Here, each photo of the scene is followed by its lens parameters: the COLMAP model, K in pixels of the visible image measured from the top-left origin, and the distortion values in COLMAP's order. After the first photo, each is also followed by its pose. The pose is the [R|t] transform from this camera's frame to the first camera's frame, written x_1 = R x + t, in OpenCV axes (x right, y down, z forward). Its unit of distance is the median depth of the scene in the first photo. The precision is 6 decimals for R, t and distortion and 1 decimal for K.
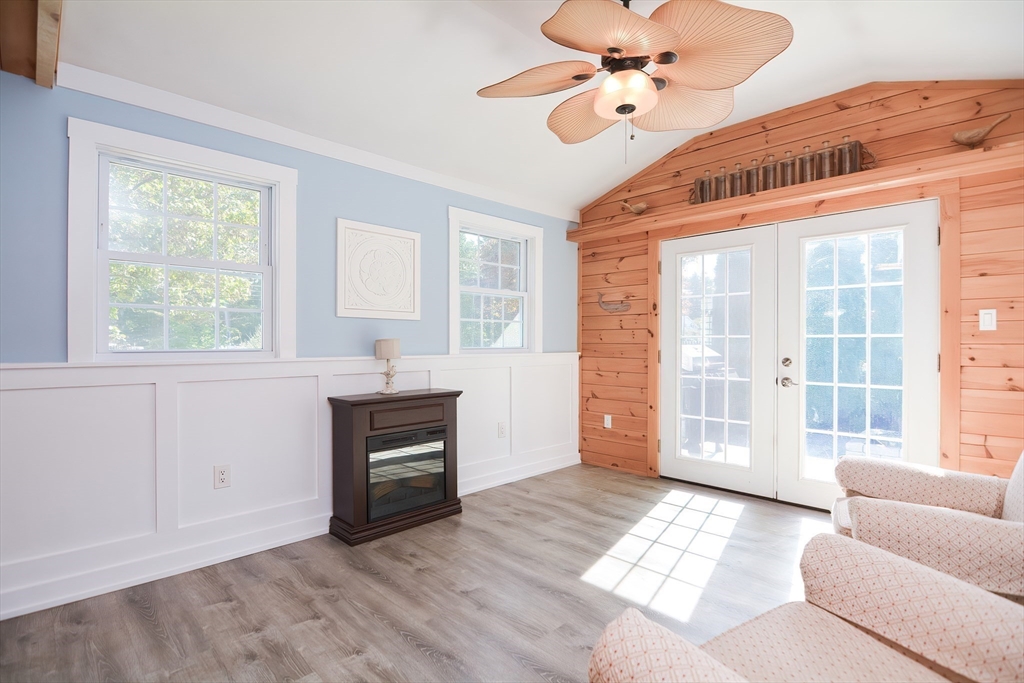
lens RADIAL K [[497.6, 0, 509.4], [0, 497.6, 349.9], [0, 0, 1]] dist [-0.016861, -0.000723]
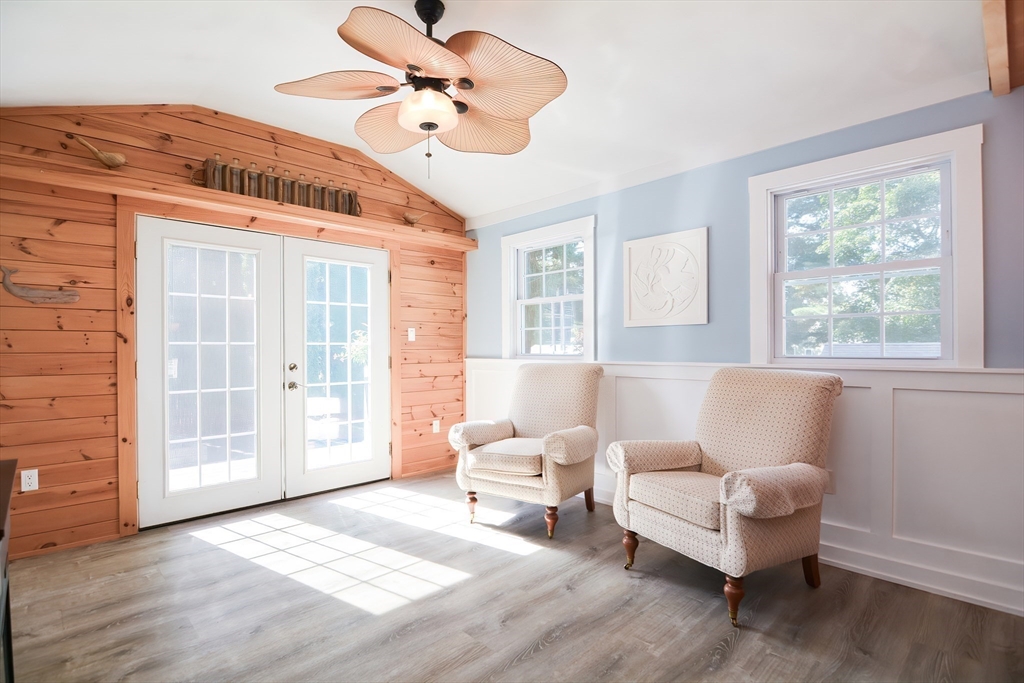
lens RADIAL K [[497.6, 0, 509.4], [0, 497.6, 349.9], [0, 0, 1]] dist [-0.016861, -0.000723]
pose [[0.009777, -0.005307, 0.999938, -0.558510], [0.021926, 0.999747, 0.005091, -0.009144], [-0.999712, 0.021875, 0.009891, 0.565533]]
